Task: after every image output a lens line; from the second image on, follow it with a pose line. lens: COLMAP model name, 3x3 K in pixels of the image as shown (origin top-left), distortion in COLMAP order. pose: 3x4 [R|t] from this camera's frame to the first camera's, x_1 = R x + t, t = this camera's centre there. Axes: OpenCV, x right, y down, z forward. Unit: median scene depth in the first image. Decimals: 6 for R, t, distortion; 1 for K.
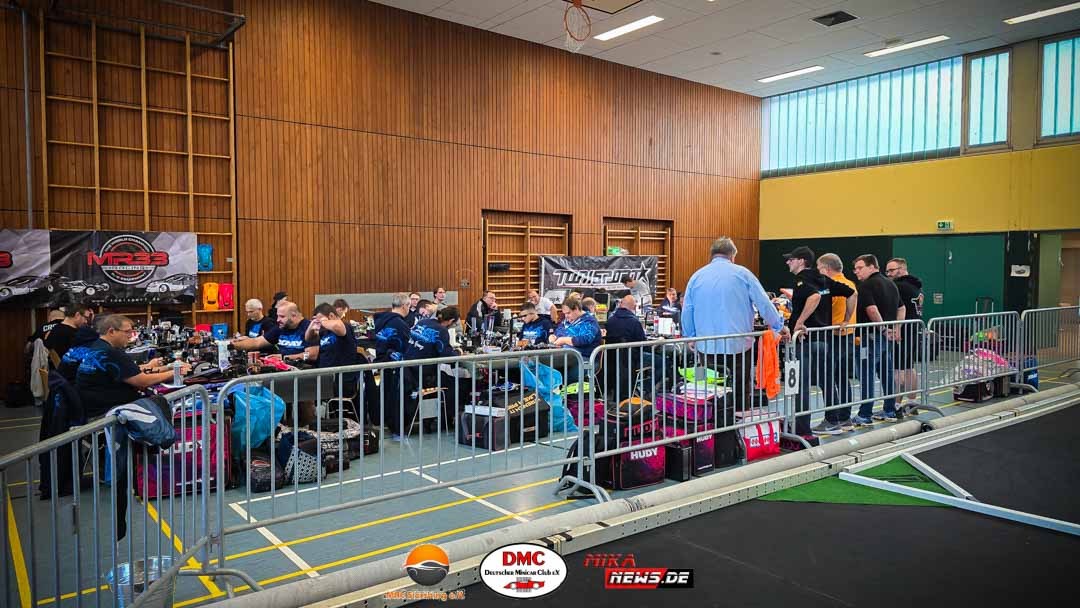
lens RADIAL K [[734.3, 0, 546.5], [0, 734.3, 294.9], [0, 0, 1]] dist [0.046087, -0.046052]
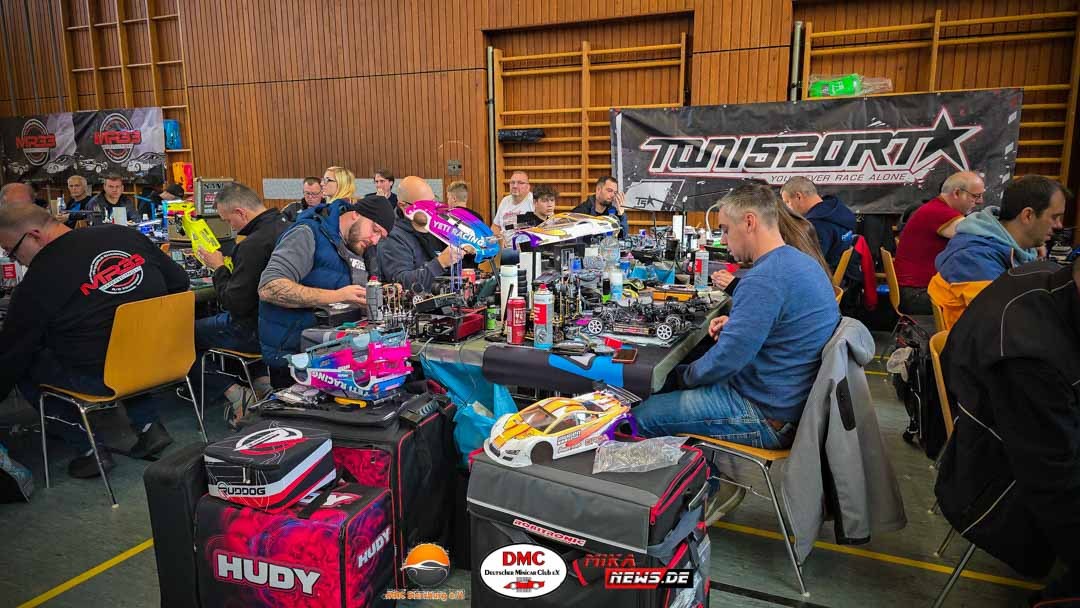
lens RADIAL K [[734.3, 0, 548.0], [0, 734.3, 302.6], [0, 0, 1]] dist [0.046087, -0.046052]
pose [[0.451932, 0.169975, -0.875709, 0.439514], [-0.017967, 0.983214, 0.181569, -0.014885], [0.891872, -0.066323, 0.447400, 0.734696]]
